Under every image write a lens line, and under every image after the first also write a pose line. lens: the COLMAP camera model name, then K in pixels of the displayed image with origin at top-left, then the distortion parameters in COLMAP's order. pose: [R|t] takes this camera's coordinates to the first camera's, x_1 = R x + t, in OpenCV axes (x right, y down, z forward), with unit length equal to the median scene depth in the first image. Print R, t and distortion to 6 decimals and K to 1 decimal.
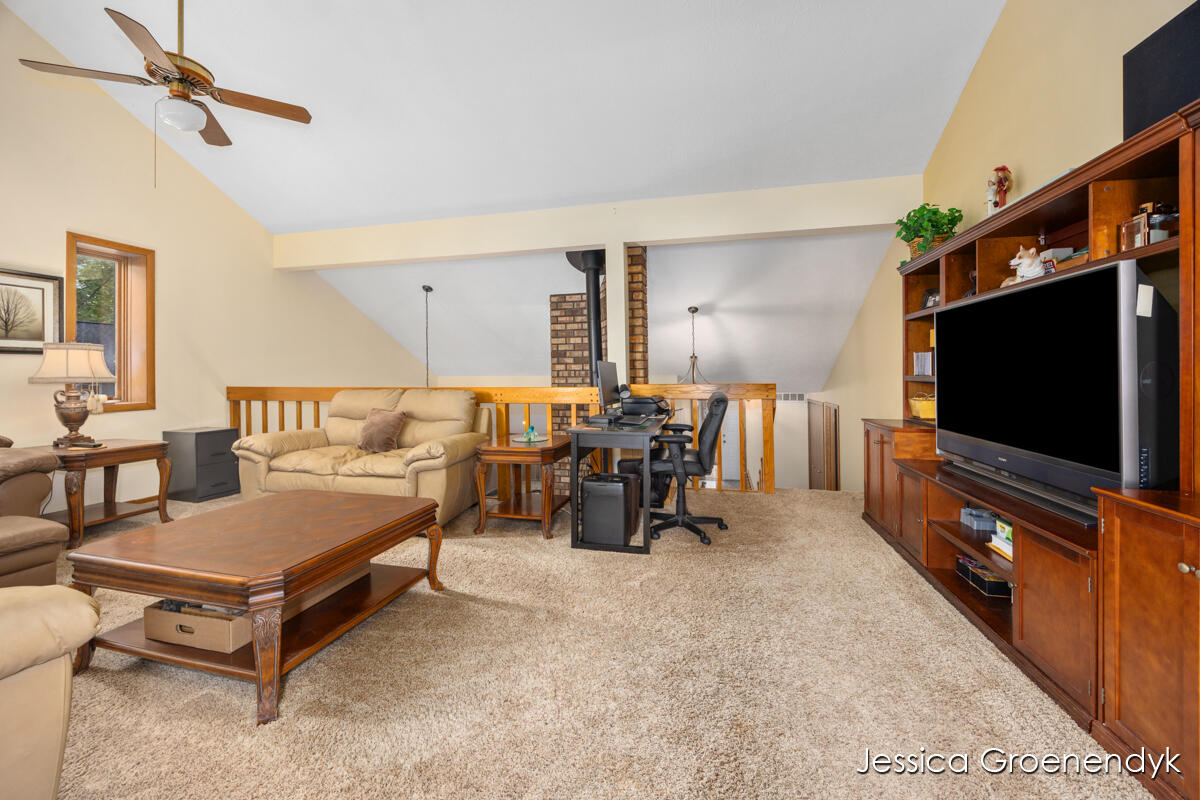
lens RADIAL K [[461.6, 0, 596.4], [0, 461.6, 372.7], [0, 0, 1]] dist [-0.003128, -0.000394]
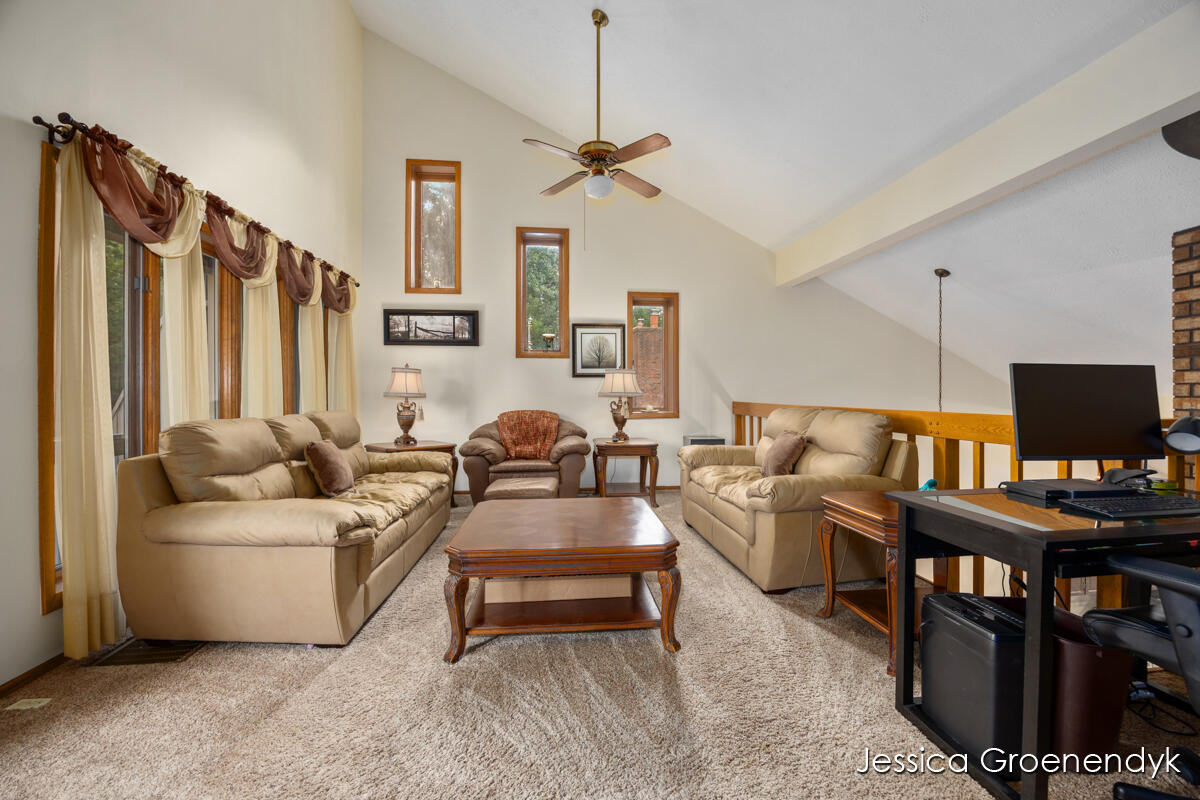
lens RADIAL K [[496.6, 0, 603.1], [0, 496.6, 399.1], [0, 0, 1]] dist [-0.004142, -0.000332]
pose [[0.355325, 0.017254, -0.934583, 0.293349], [0.000861, 0.999823, 0.018786, 0.001285], [0.934742, -0.007480, 0.355248, 0.378000]]
